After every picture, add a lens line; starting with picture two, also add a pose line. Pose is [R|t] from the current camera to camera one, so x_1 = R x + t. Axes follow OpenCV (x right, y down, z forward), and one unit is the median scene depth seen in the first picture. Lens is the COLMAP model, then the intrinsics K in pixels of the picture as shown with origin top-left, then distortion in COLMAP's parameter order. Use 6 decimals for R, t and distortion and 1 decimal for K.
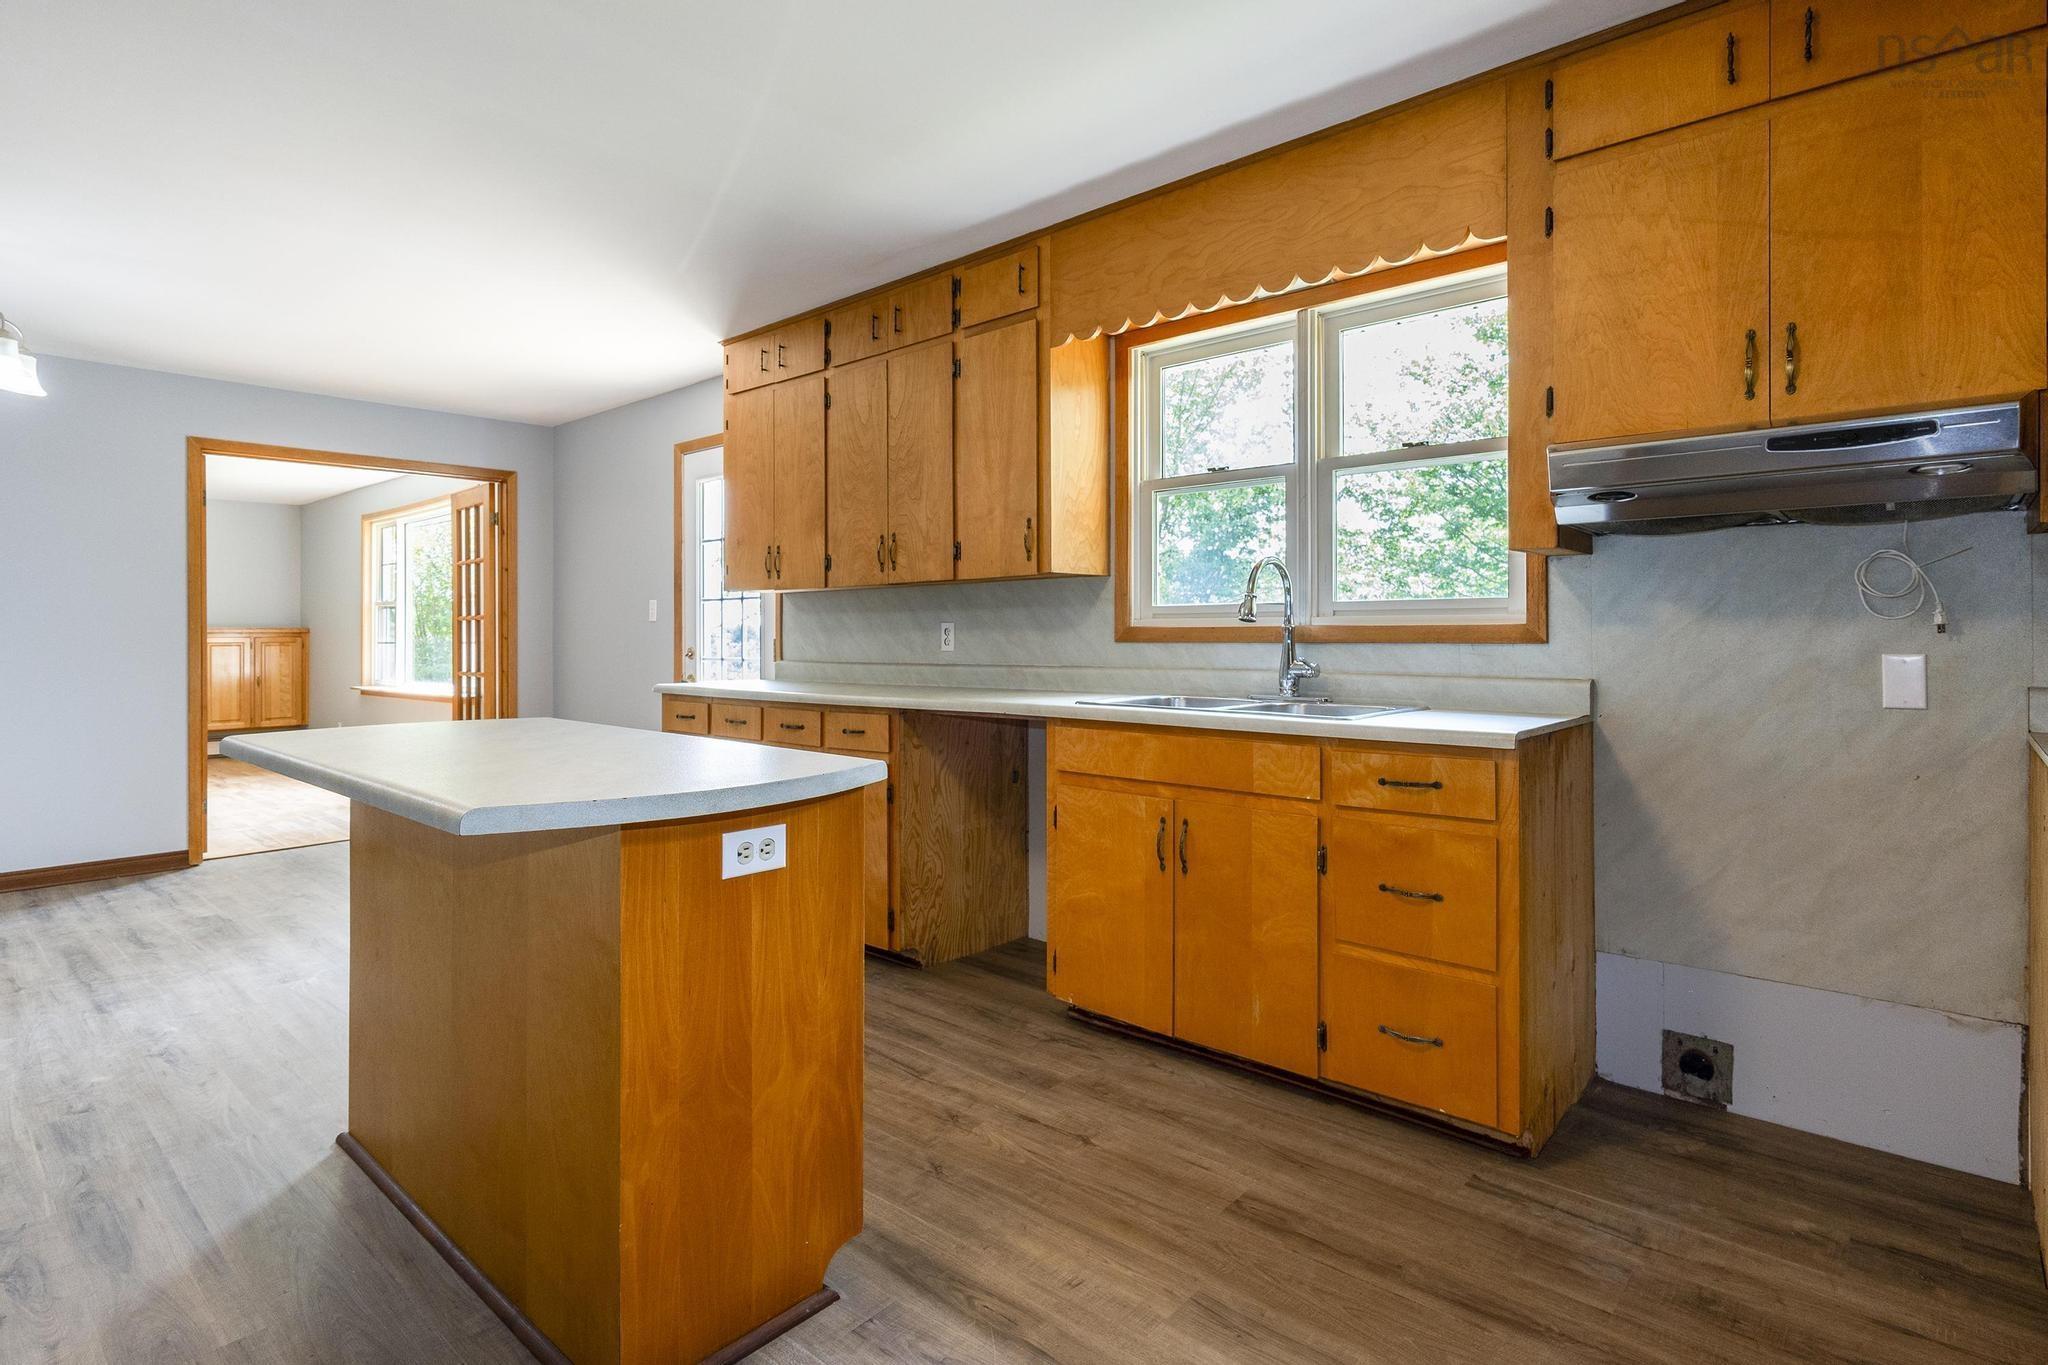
lens RADIAL K [[1040.6, 0, 1028.4], [0, 1040.6, 624.4], [0, 0, 1]] dist [-0.002364, 0.006457]
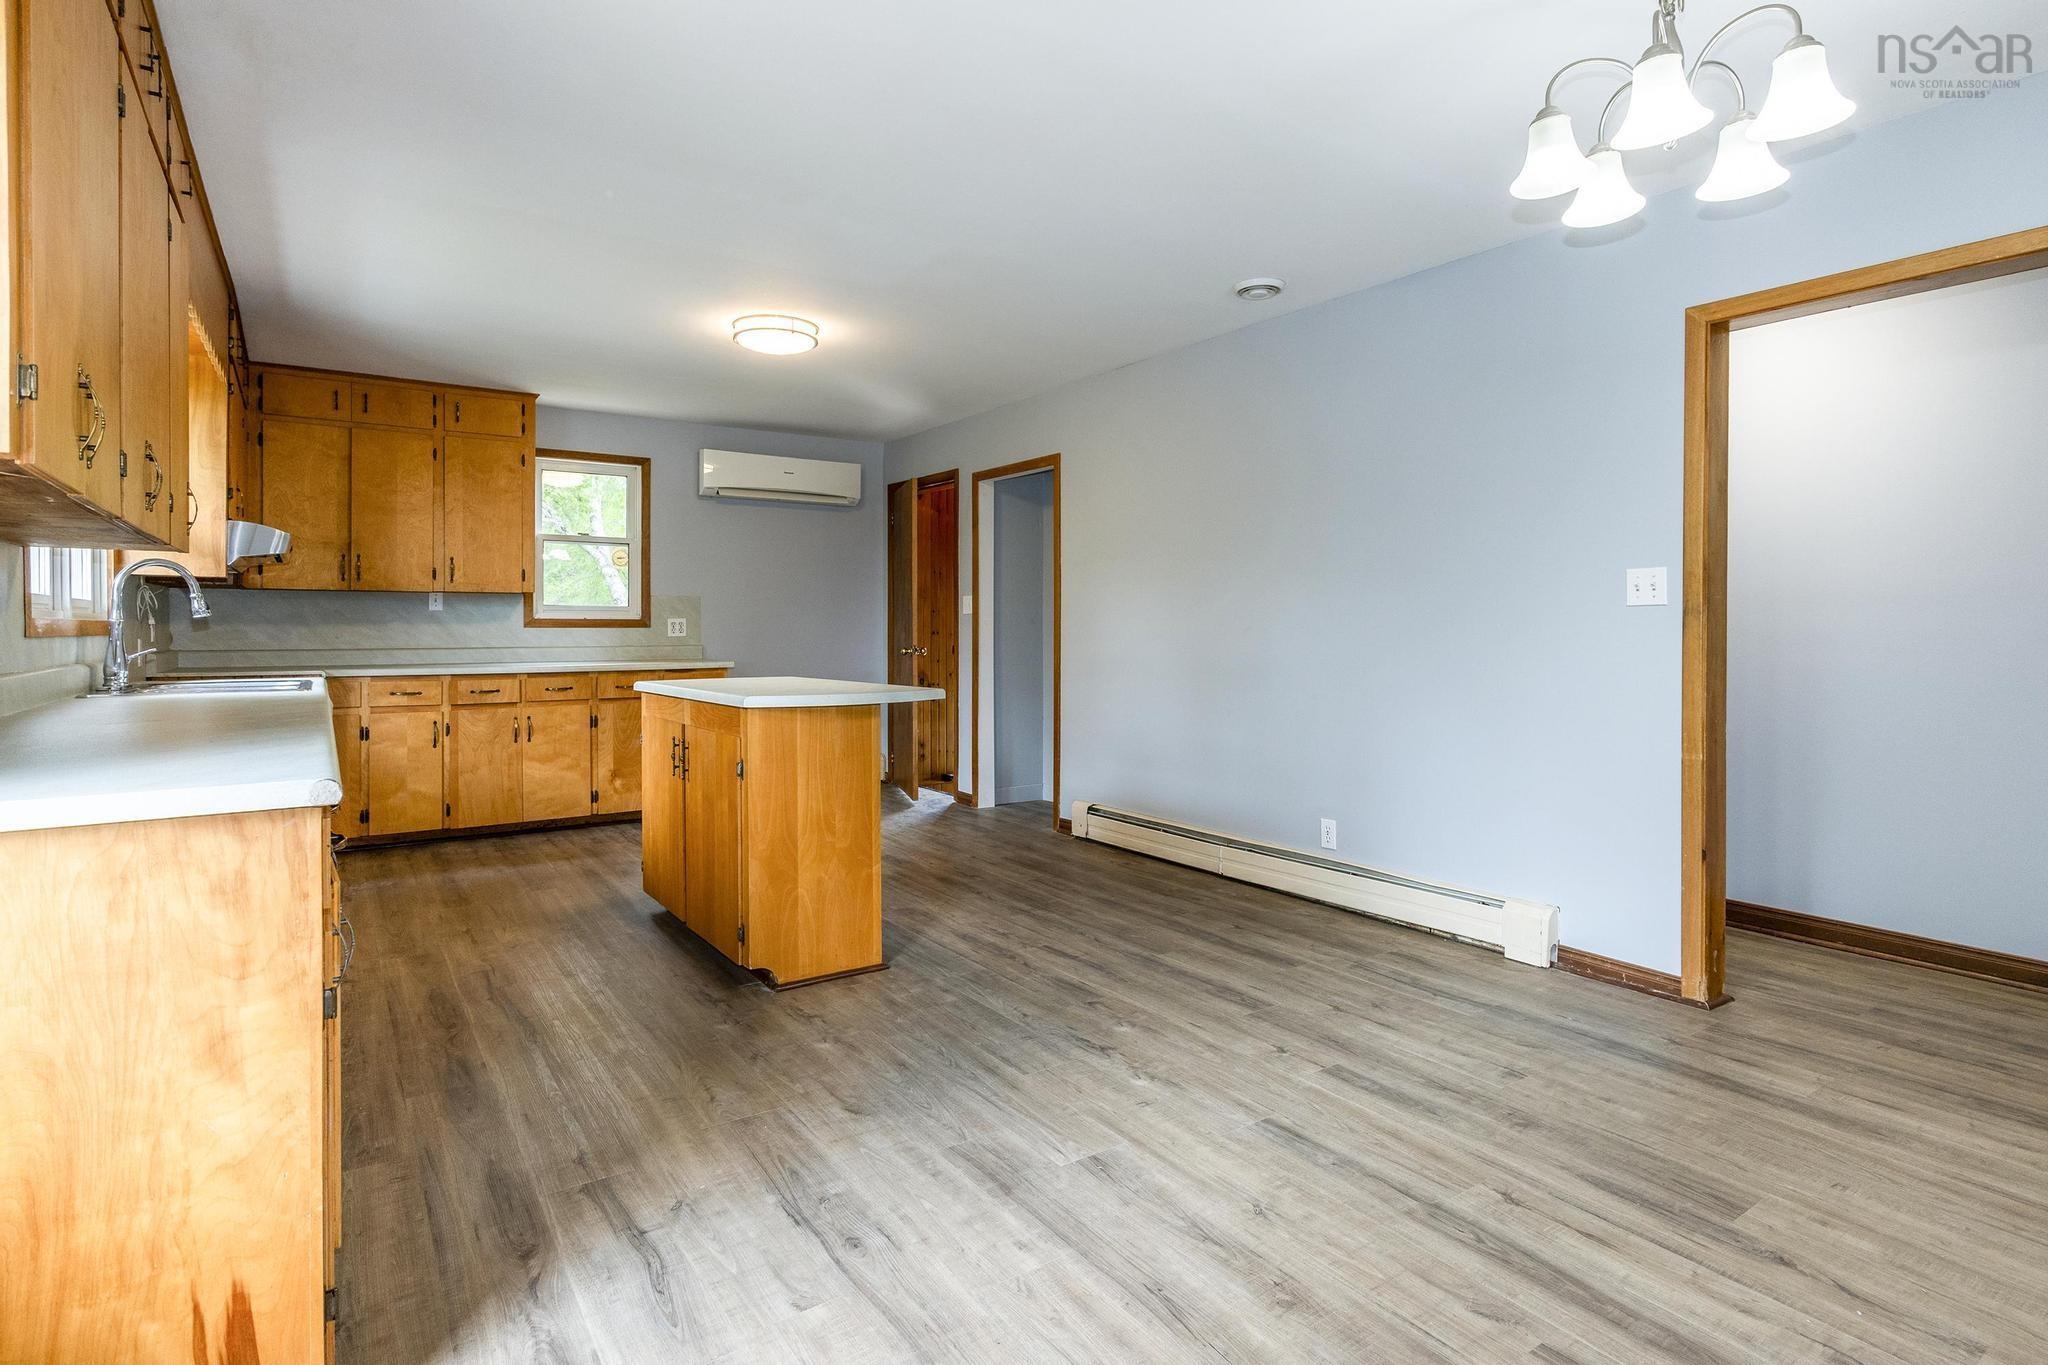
lens RADIAL K [[1040.6, 0, 1023.6], [0, 1040.6, 634.2], [0, 0, 1]] dist [-0.002364, 0.006457]
pose [[-0.970389, 0.001917, 0.241540, -0.792550], [0.000163, 0.999973, -0.007281, 0.021567], [-0.241547, -0.007026, -0.970364, 1.570862]]
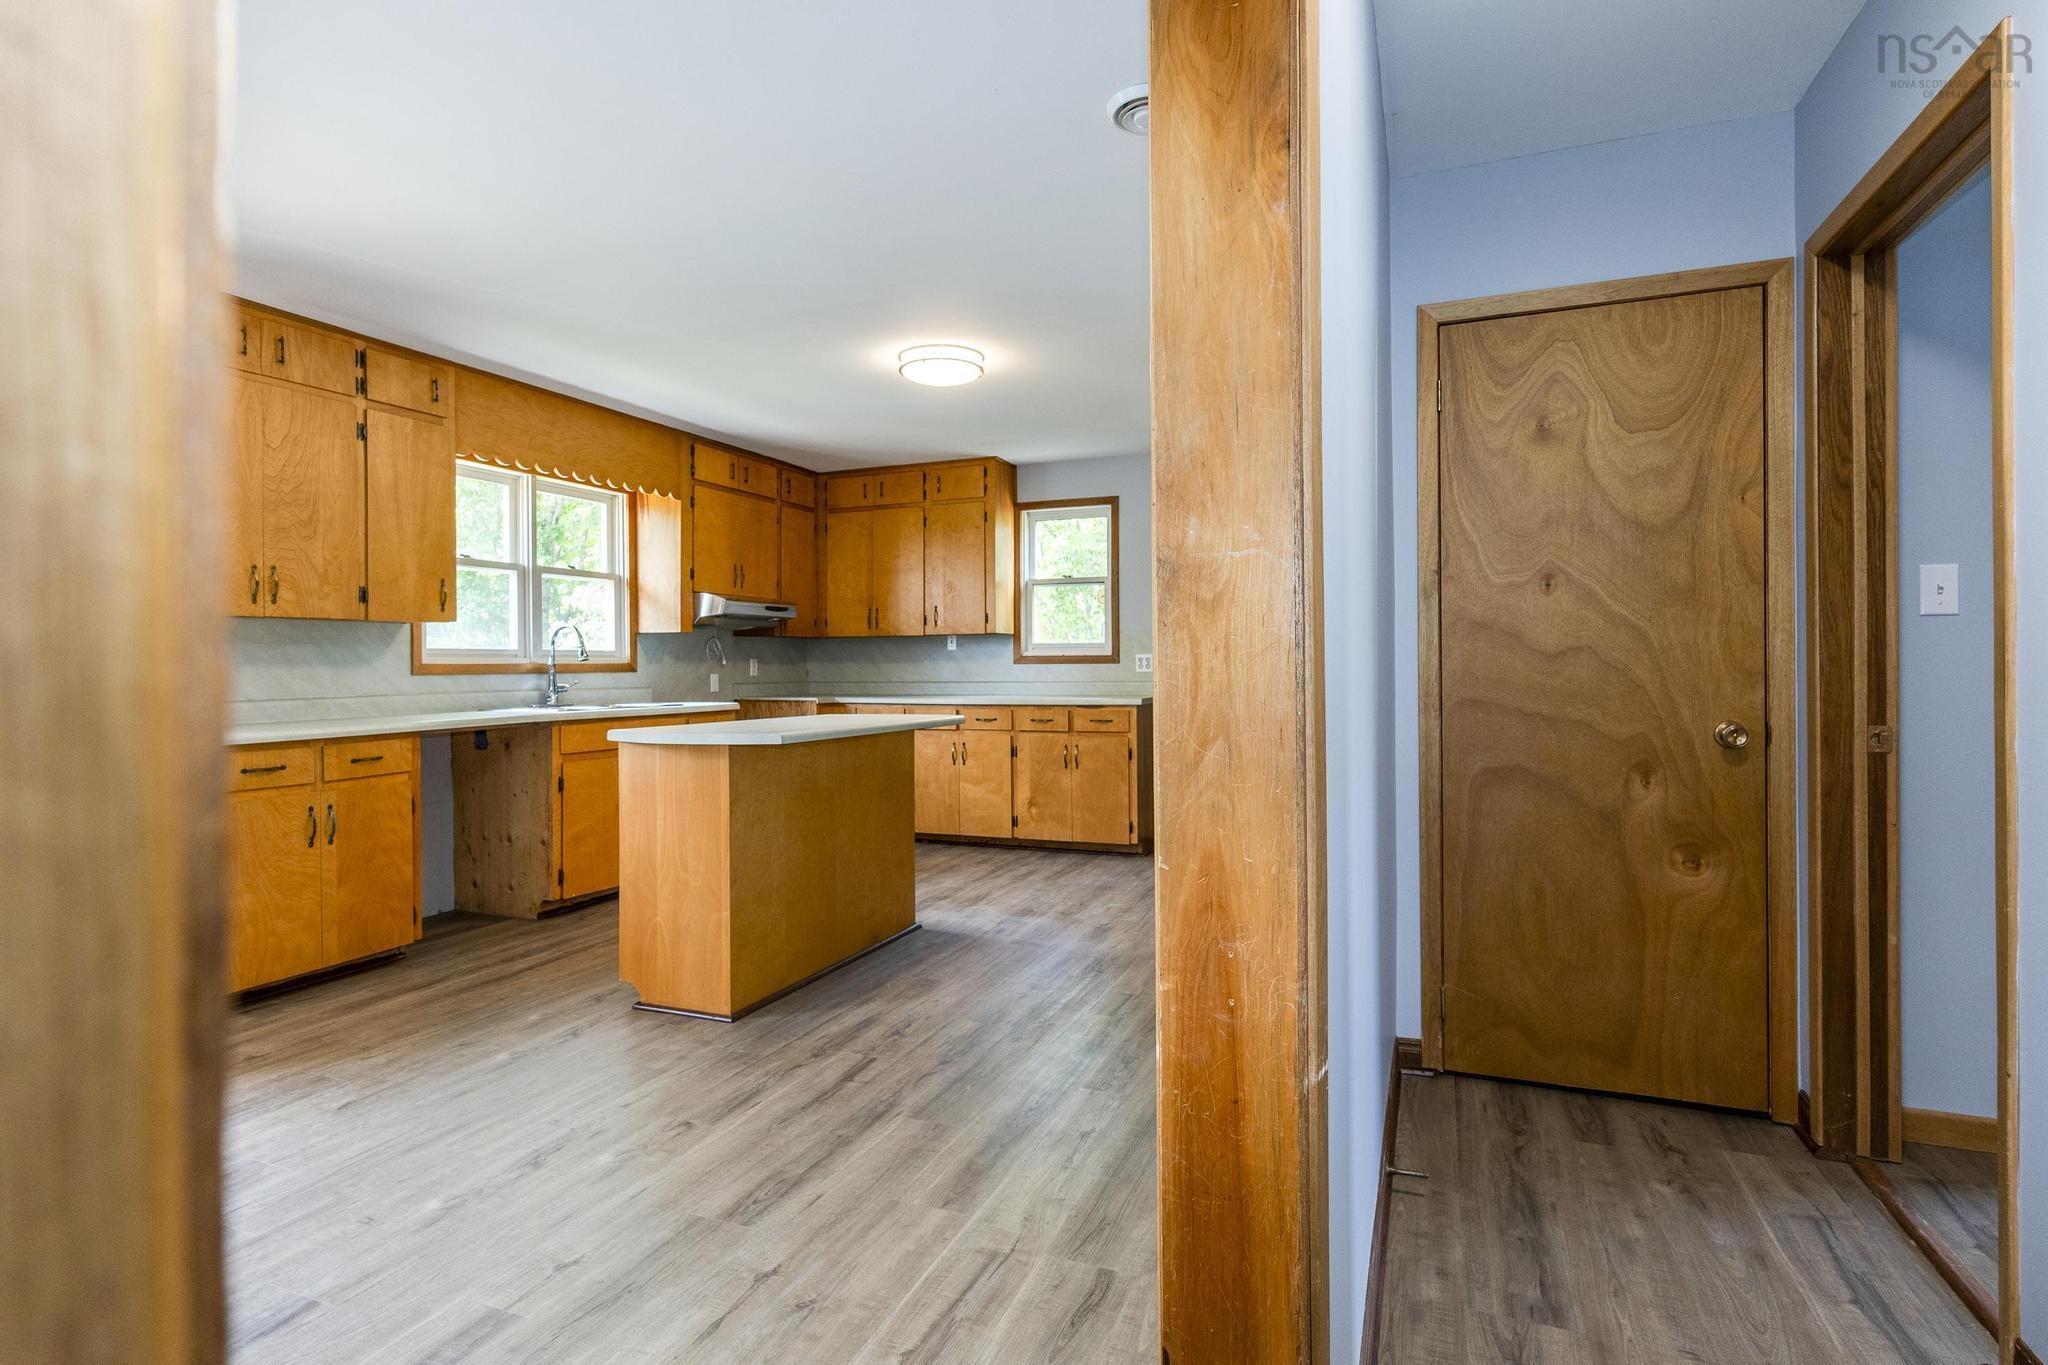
lens RADIAL K [[1040.6, 0, 1009.9], [0, 1040.6, 654.3], [0, 0, 1]] dist [-0.002364, 0.006457]
pose [[-0.323108, 0.016194, 0.946223, -1.396071], [-0.000533, 0.999850, -0.017294, 0.013428], [-0.946362, -0.006092, -0.323051, 0.724356]]
